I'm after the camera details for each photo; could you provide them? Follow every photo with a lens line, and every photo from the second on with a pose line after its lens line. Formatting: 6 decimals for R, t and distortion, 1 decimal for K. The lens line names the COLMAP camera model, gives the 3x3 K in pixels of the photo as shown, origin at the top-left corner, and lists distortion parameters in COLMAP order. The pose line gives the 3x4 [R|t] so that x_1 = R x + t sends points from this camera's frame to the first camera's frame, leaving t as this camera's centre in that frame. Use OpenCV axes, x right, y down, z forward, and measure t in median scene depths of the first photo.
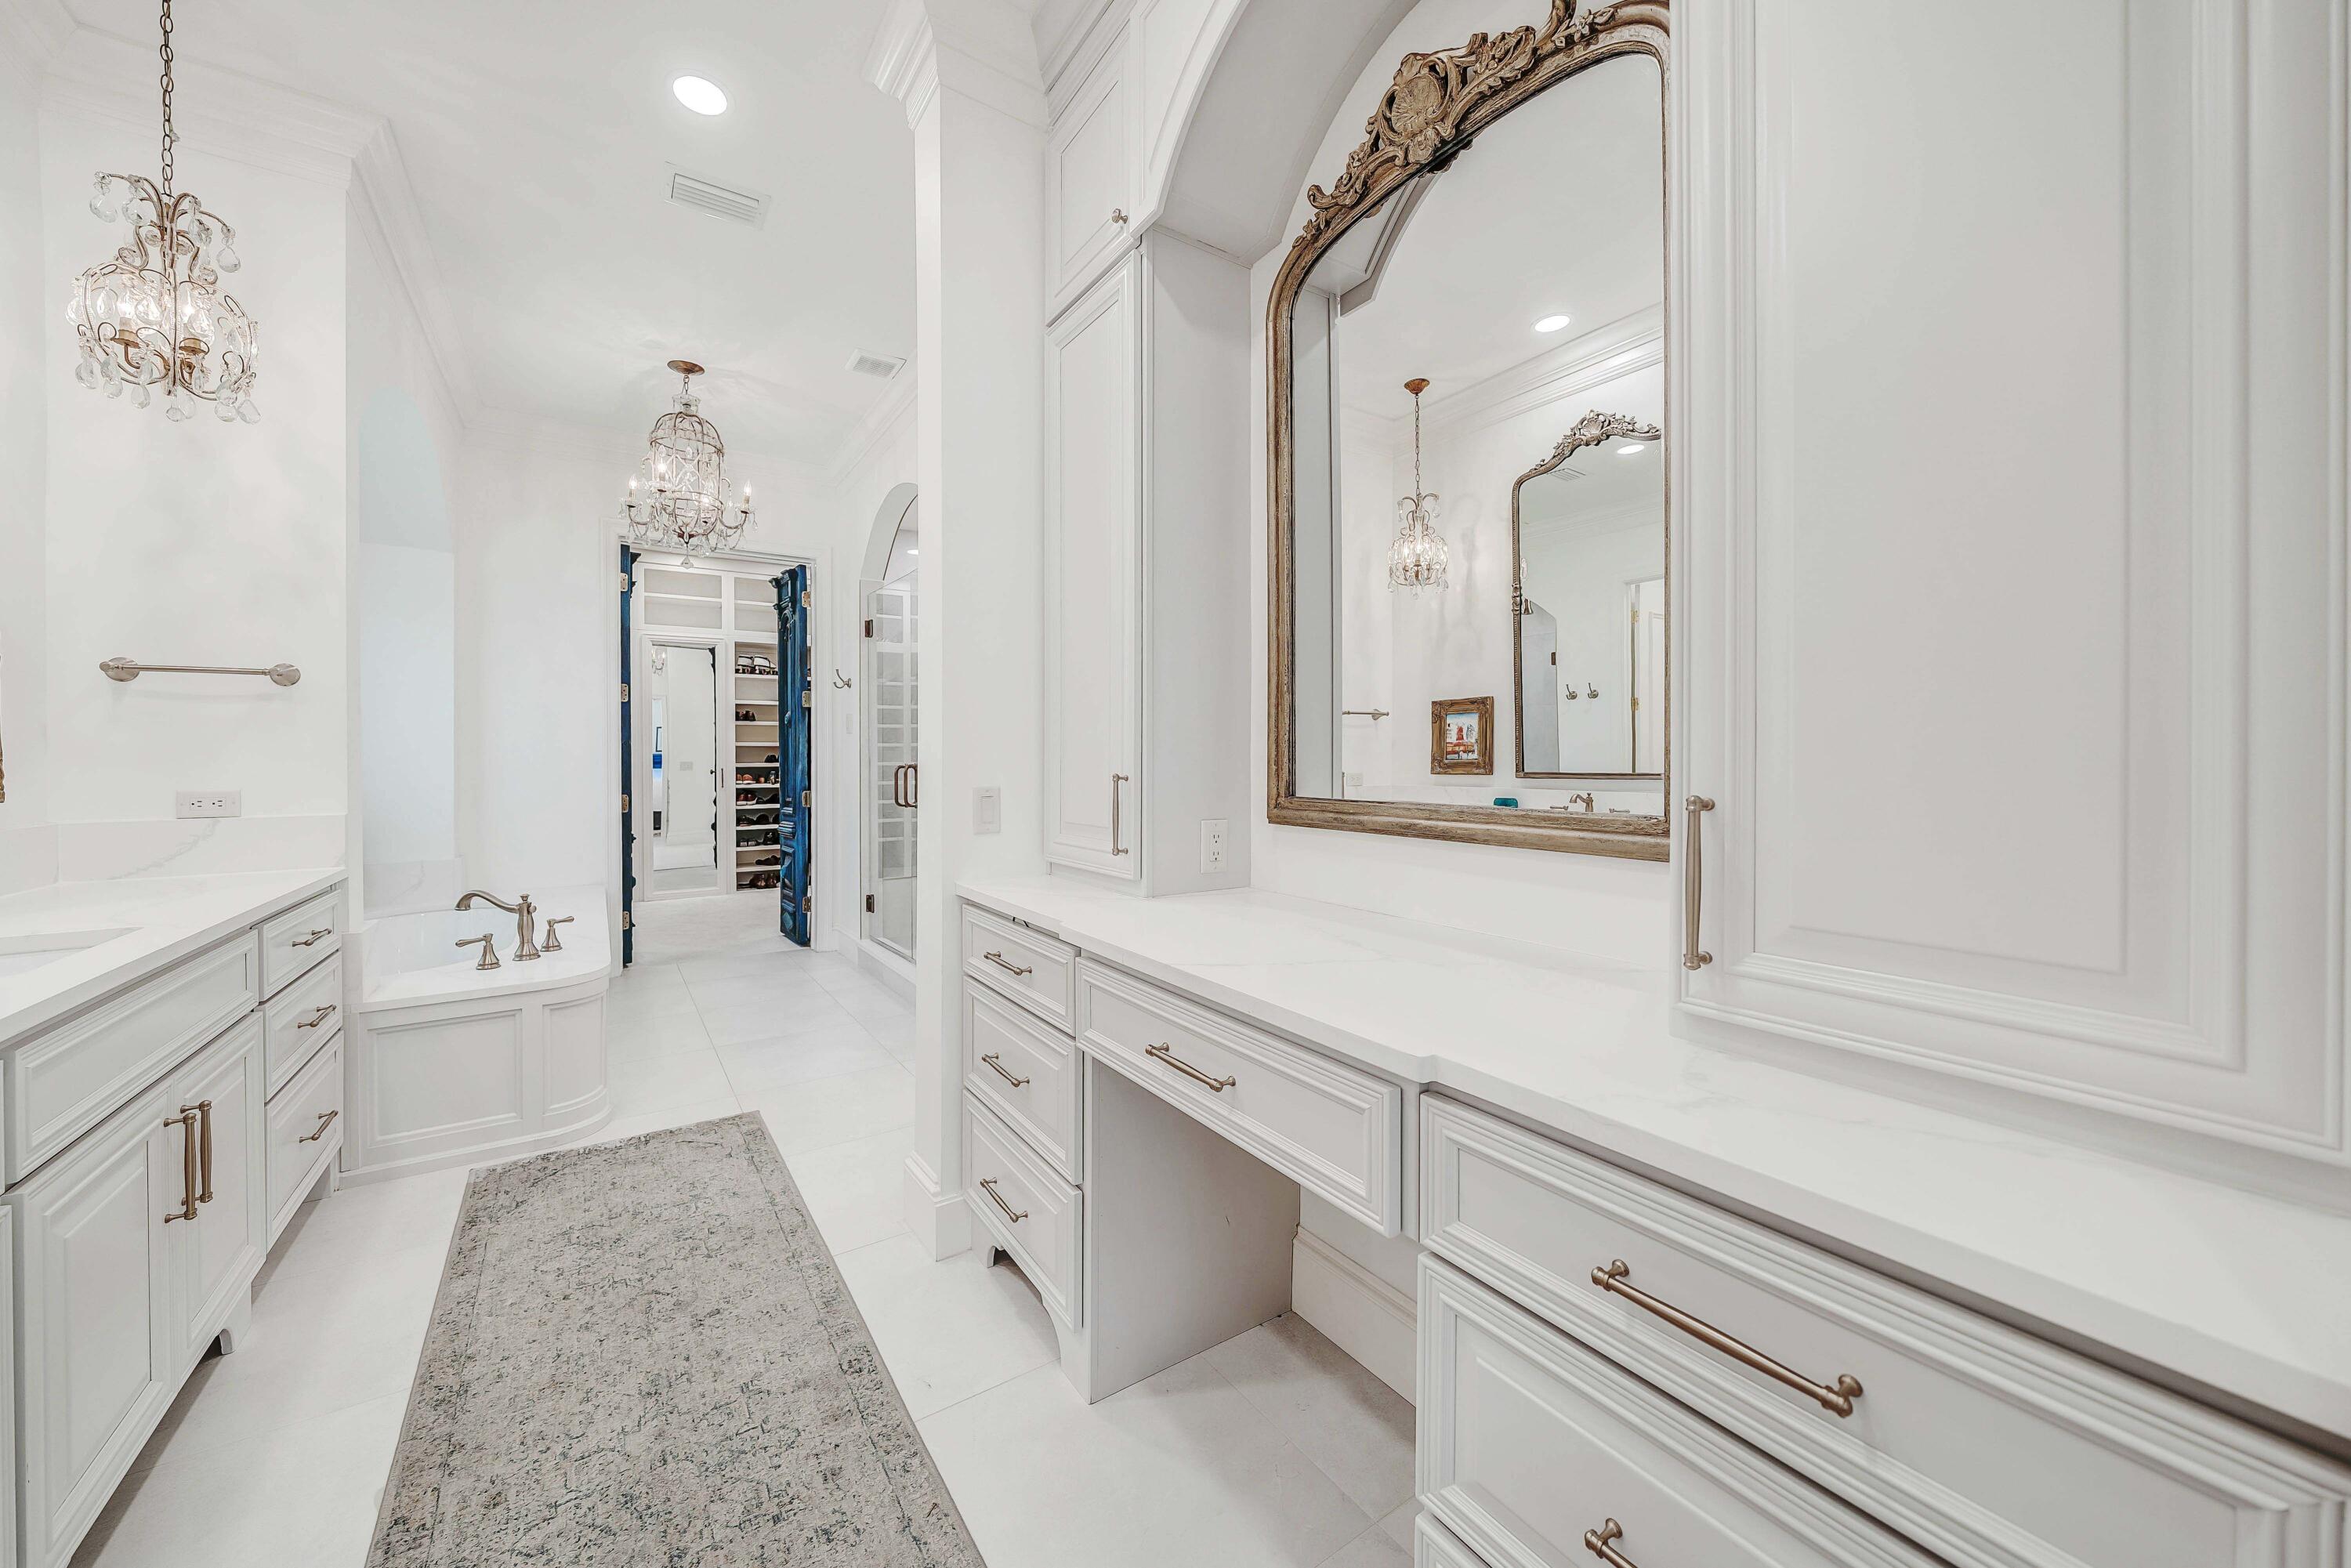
lens RADIAL K [[826.4, 0, 1122.7], [0, 826.4, 757.1], [0, 0, 1]] dist [-0.006957, -0.000171]
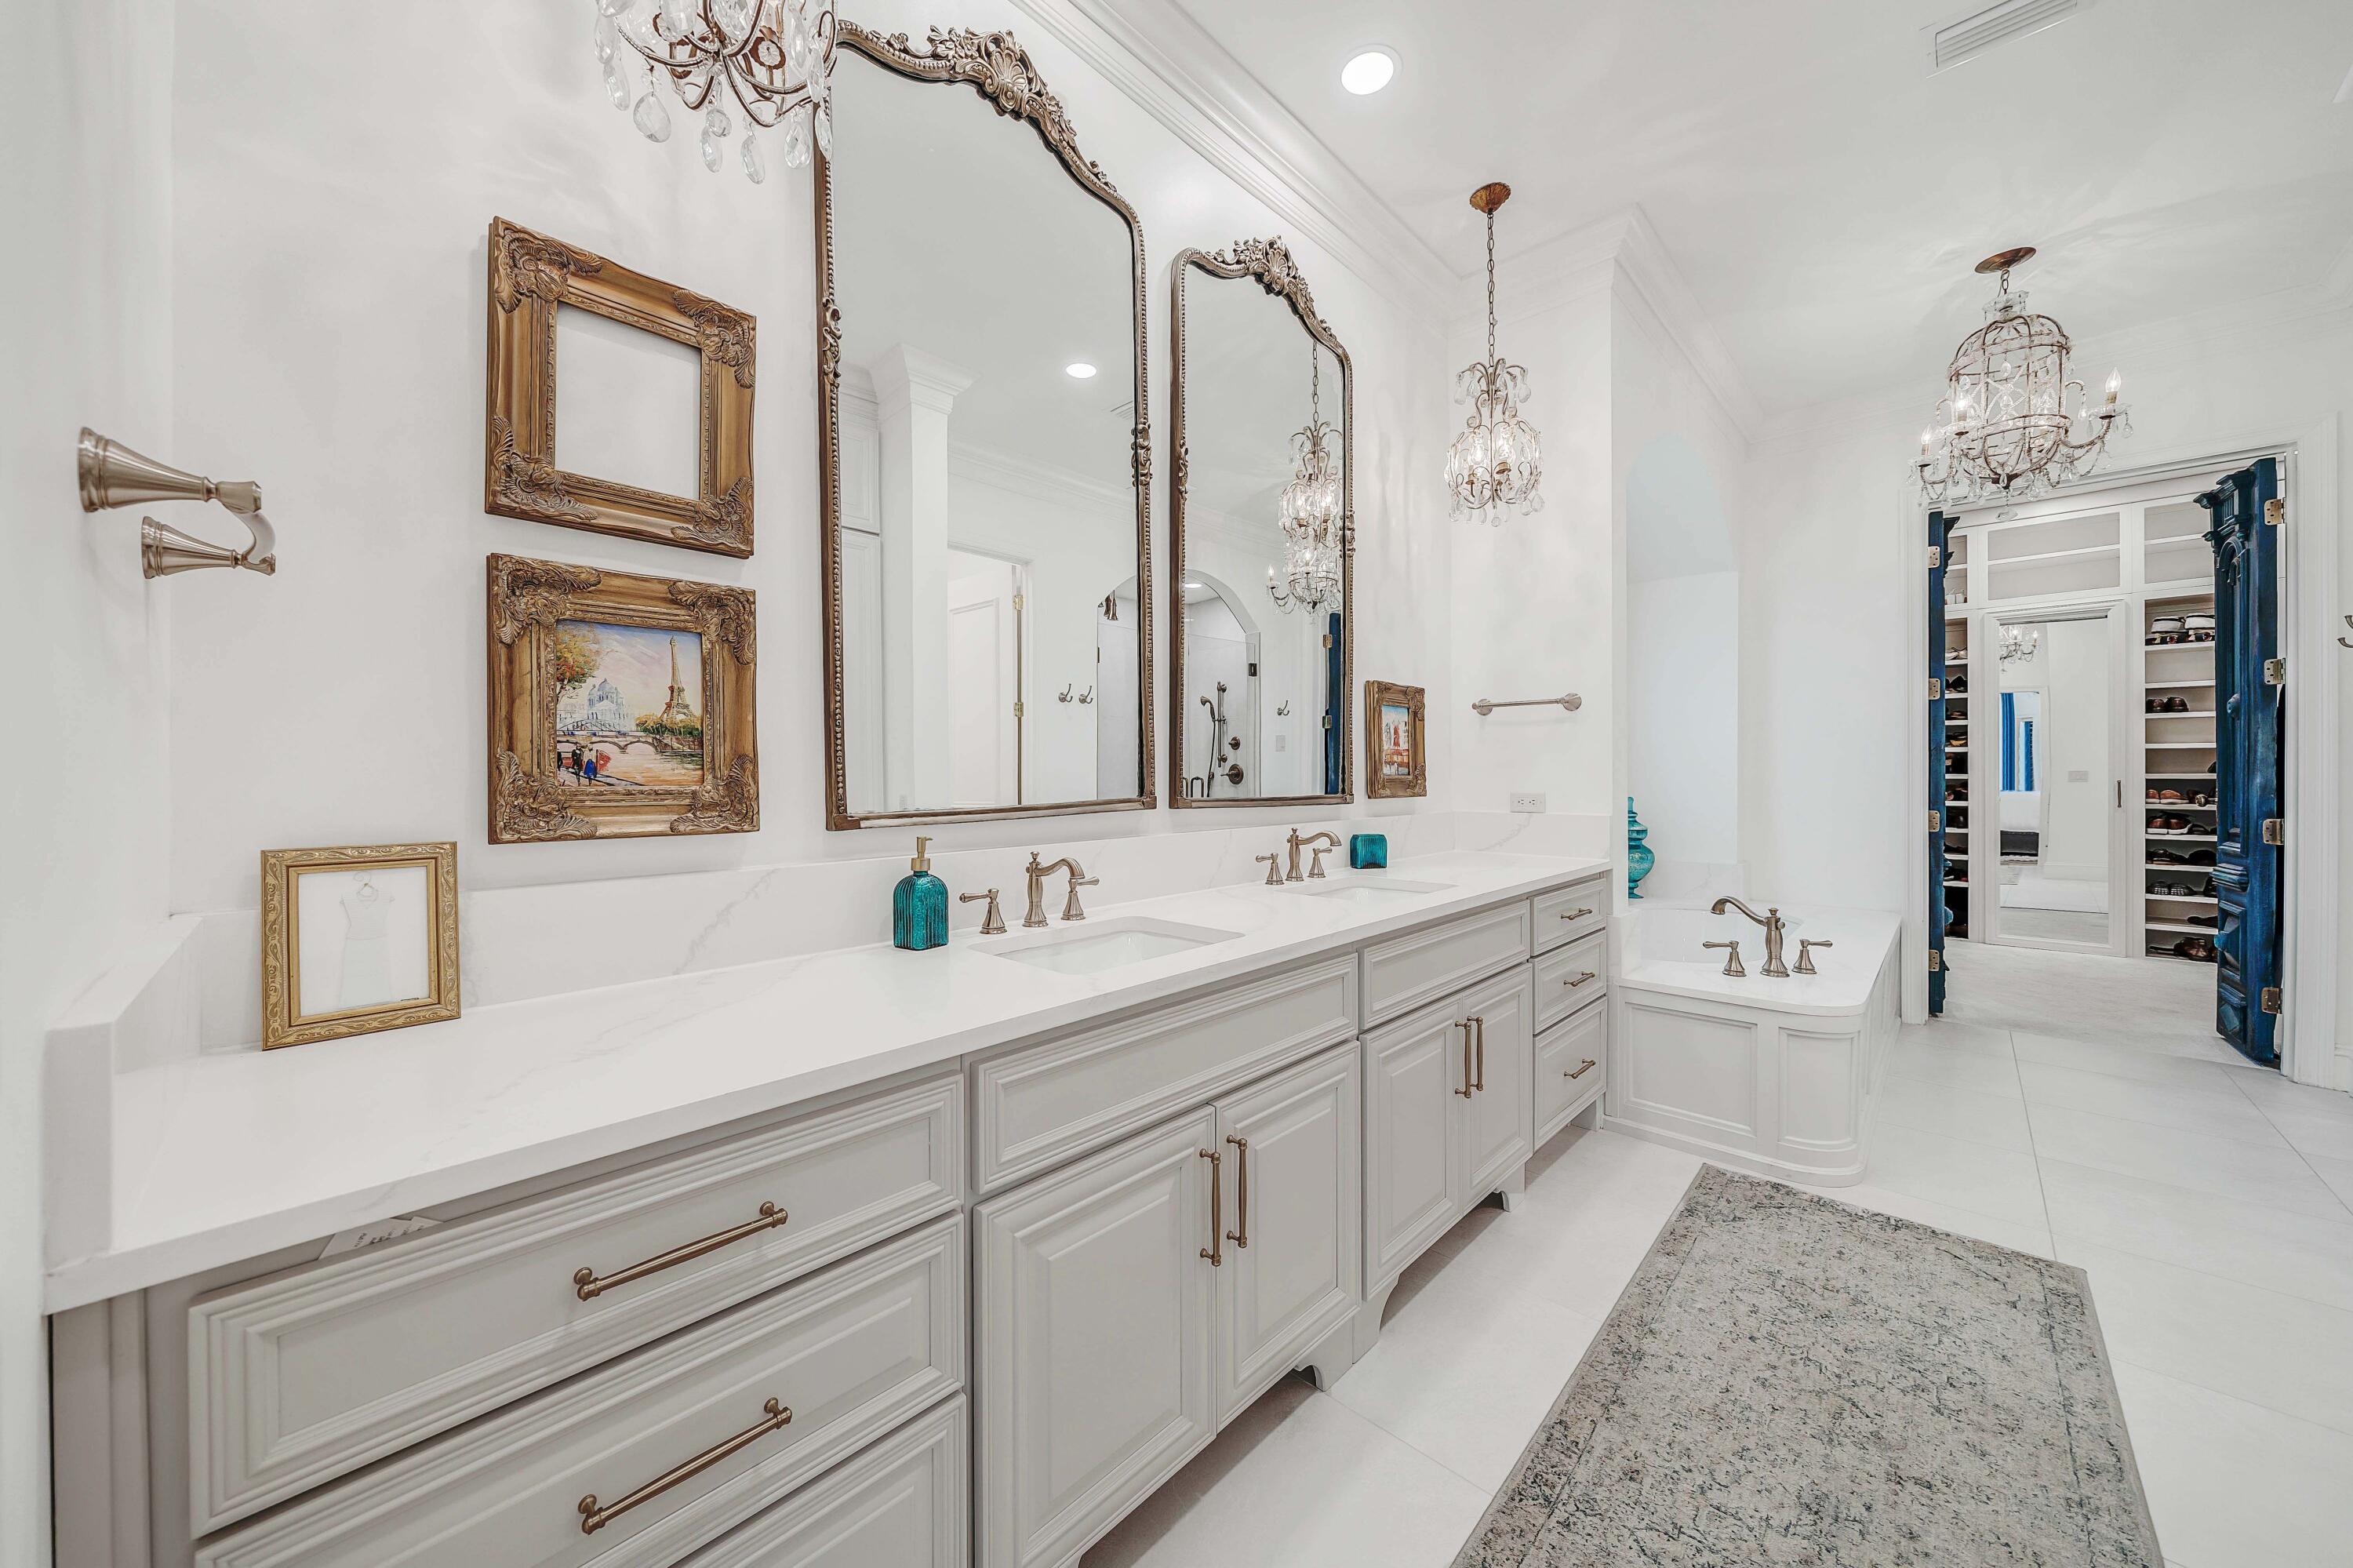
lens RADIAL K [[827.2, 0, 1161.1], [0, 827.2, 772.5], [0, 0, 1]] dist [-0.006957, -0.000171]
pose [[0.227910, 0.005141, -0.973669, 0.079535], [0.003506, 0.999975, 0.006100, -0.002473], [0.973676, -0.004804, 0.227886, 0.115258]]
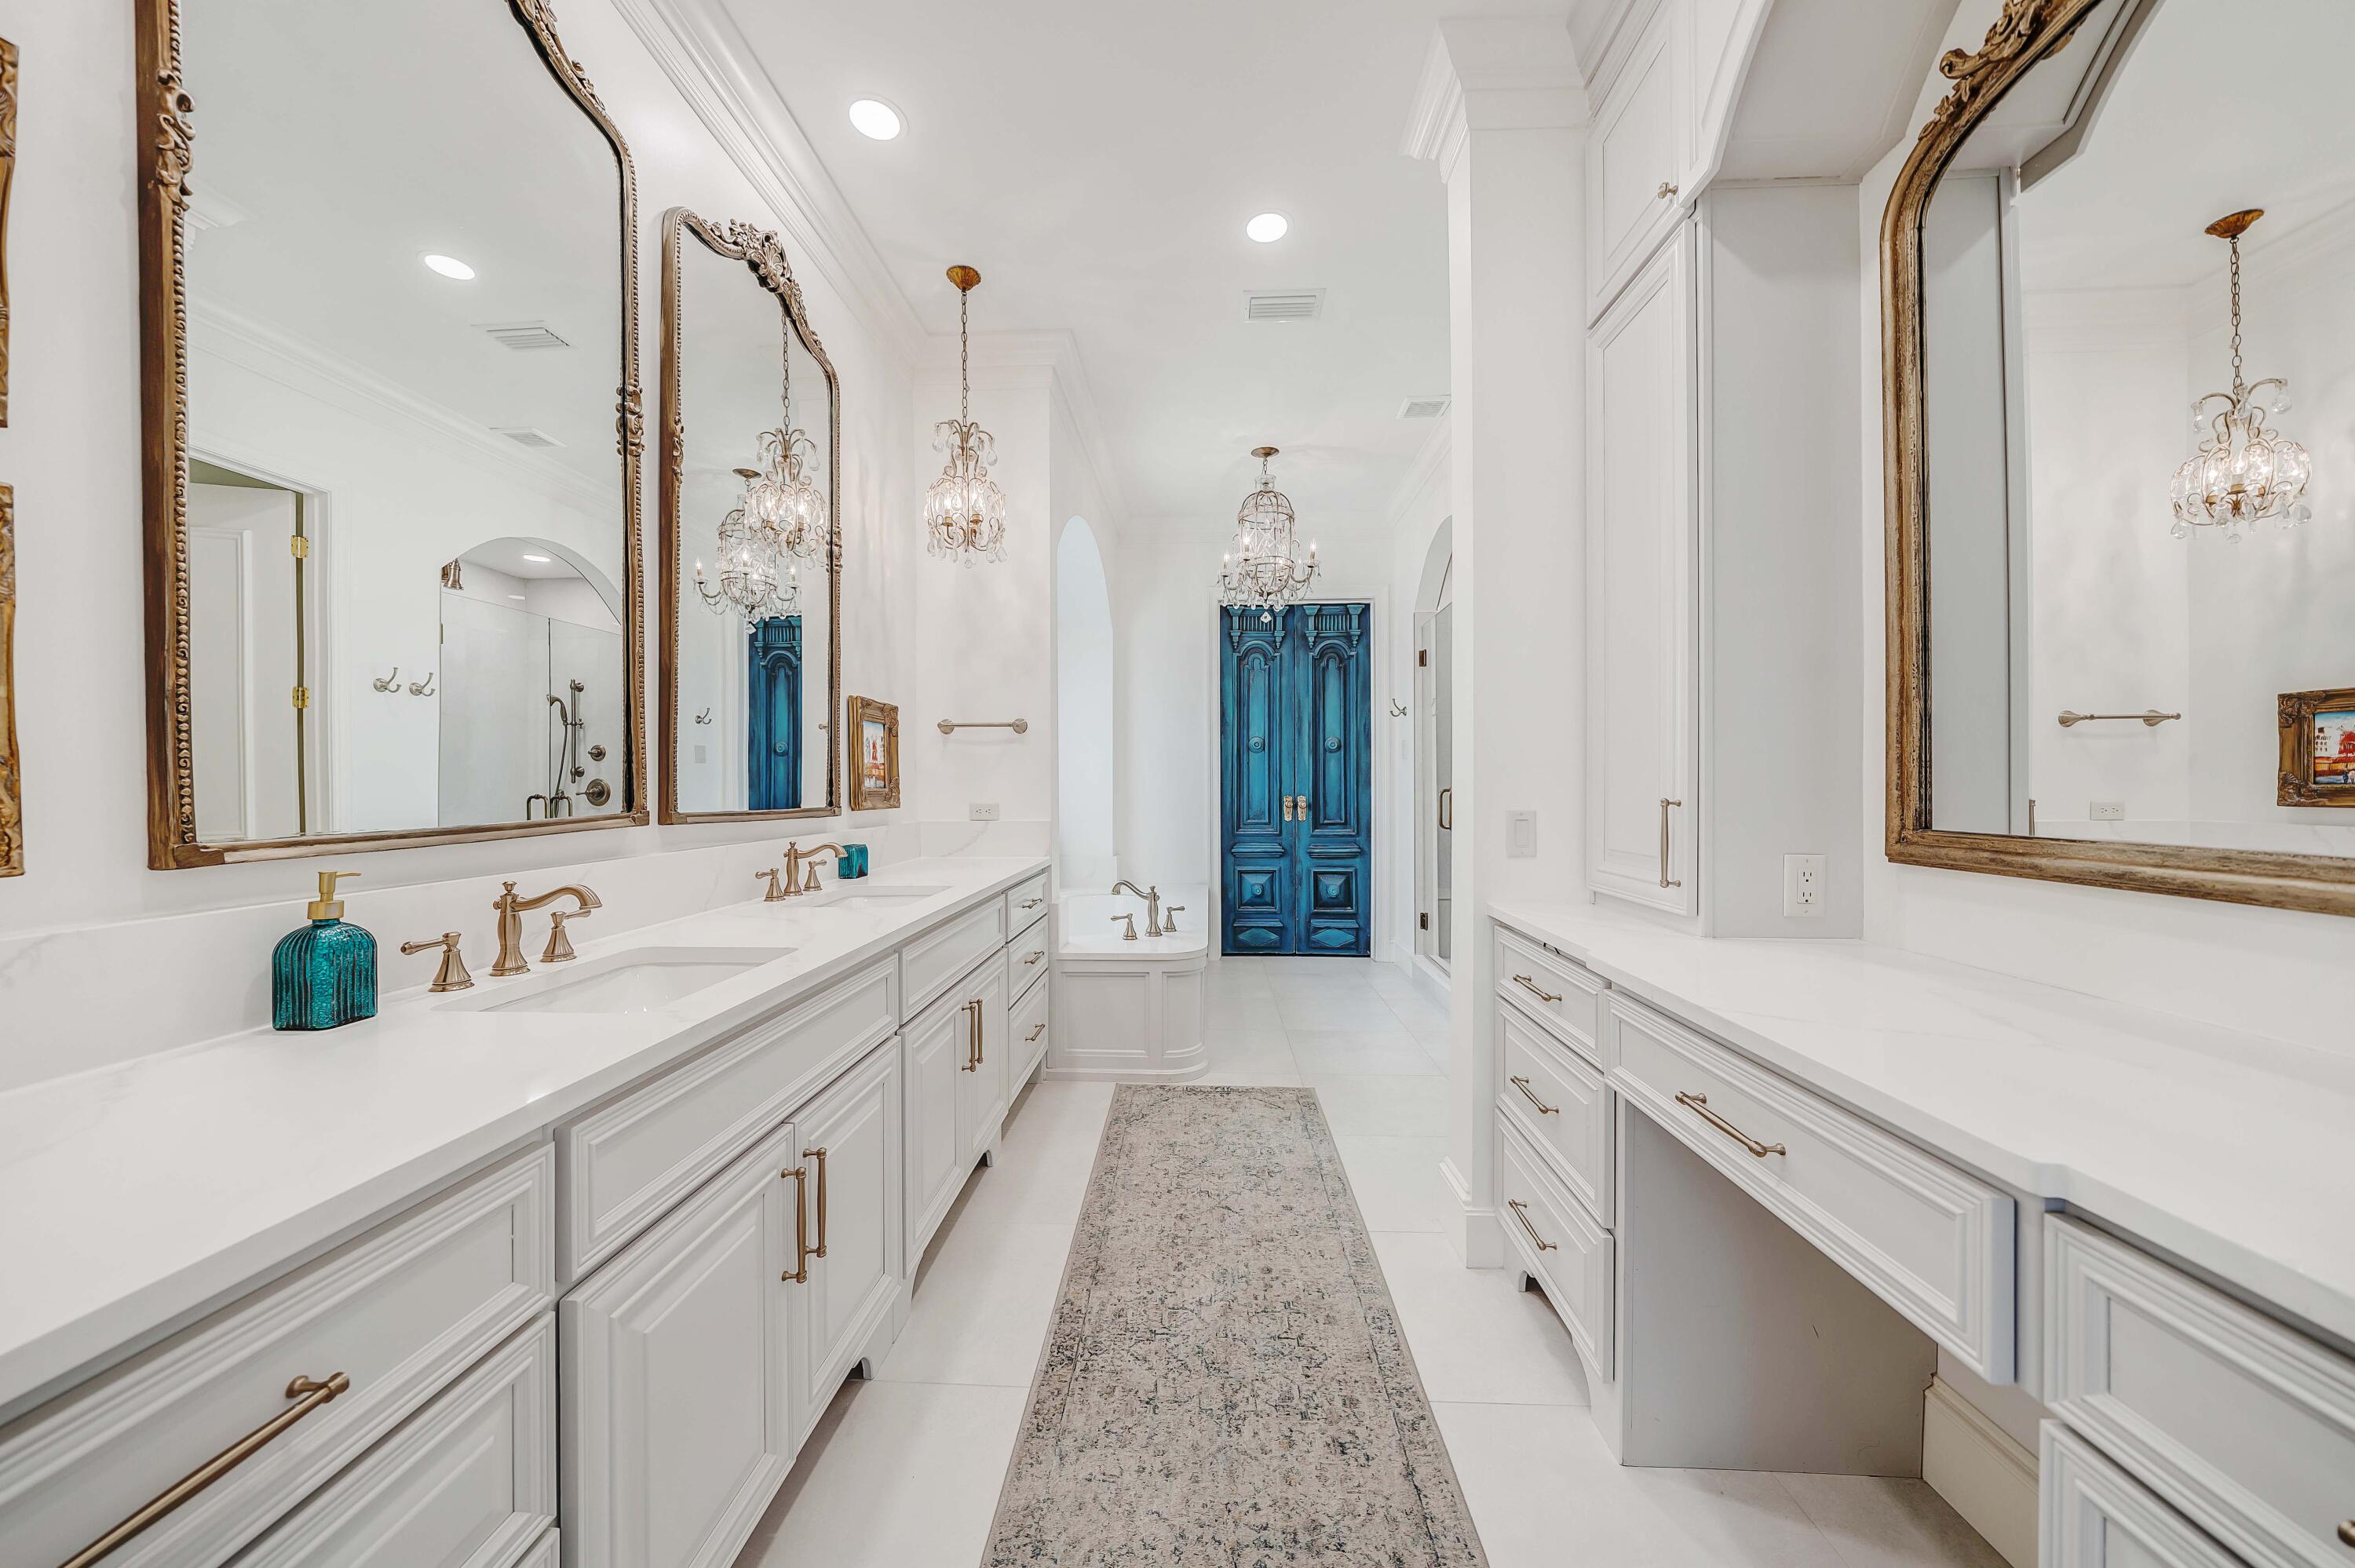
lens RADIAL K [[804.2, 0, 1174.9], [0, 804.2, 777.3], [0, 0, 1]] dist [-0.007238, -0.000029]
pose [[0.818340, -0.003379, -0.574725, 0.055011], [0.000600, 0.999987, -0.005025, 0.001004], [0.574735, 0.003767, 0.818331, -0.037929]]
